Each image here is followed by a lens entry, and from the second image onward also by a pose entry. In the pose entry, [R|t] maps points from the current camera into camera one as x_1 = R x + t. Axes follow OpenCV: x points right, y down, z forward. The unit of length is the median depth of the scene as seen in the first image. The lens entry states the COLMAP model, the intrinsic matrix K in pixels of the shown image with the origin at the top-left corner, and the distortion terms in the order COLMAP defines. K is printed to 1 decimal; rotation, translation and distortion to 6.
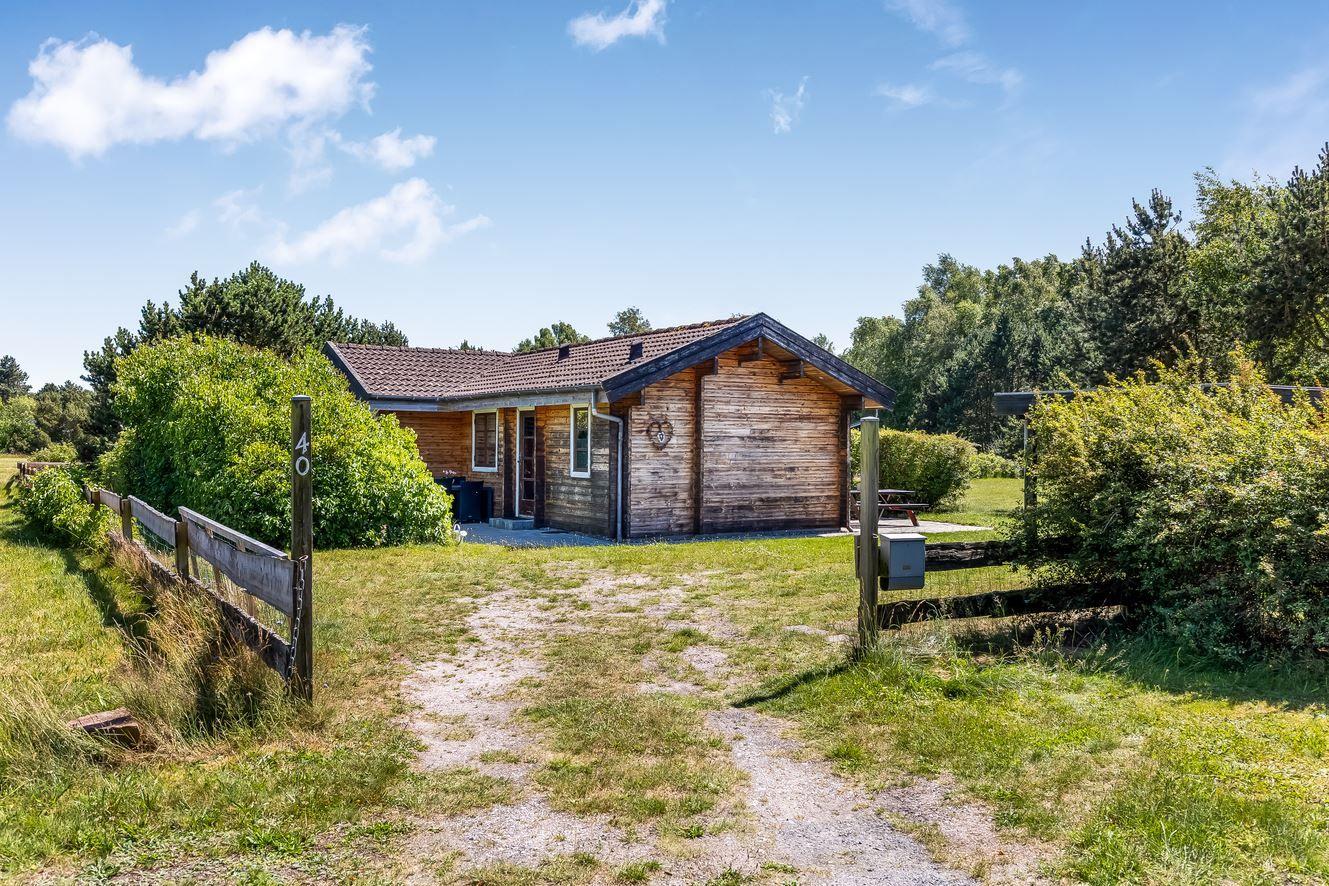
lens RADIAL K [[1168.3, 0, 664.5], [0, 1168.3, 443.0], [0, 0, 1]] dist [0.000809, -0.000550]
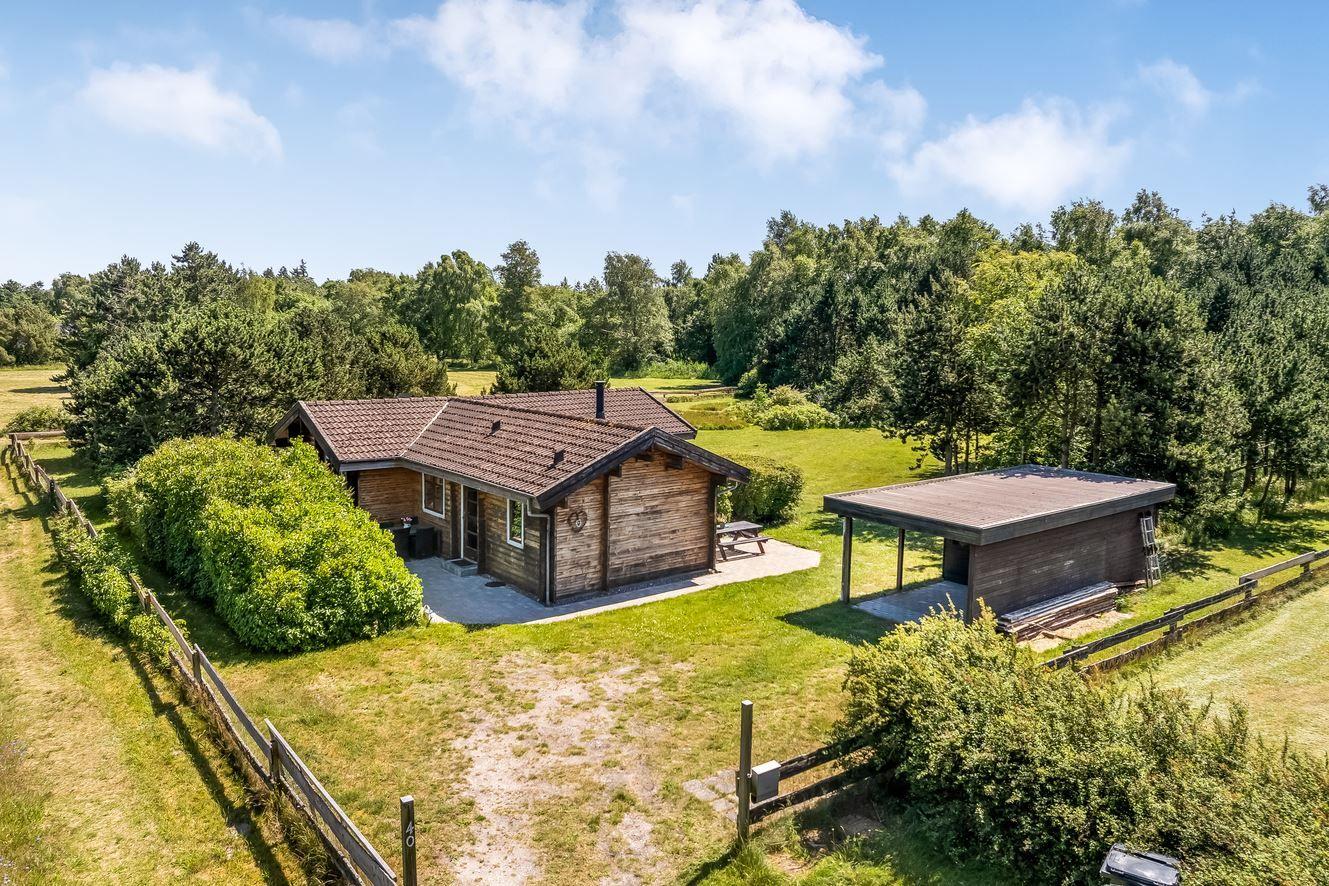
lens RADIAL K [[991.3, 0, 664.5], [0, 991.3, 443.0], [0, 0, 1]] dist [-0.007200, -0.002160]
pose [[0.992553, -0.002624, 0.121785, -0.040096], [-0.012860, 0.991924, 0.126179, -0.224277], [-0.121133, -0.126806, 0.984504, -0.104824]]
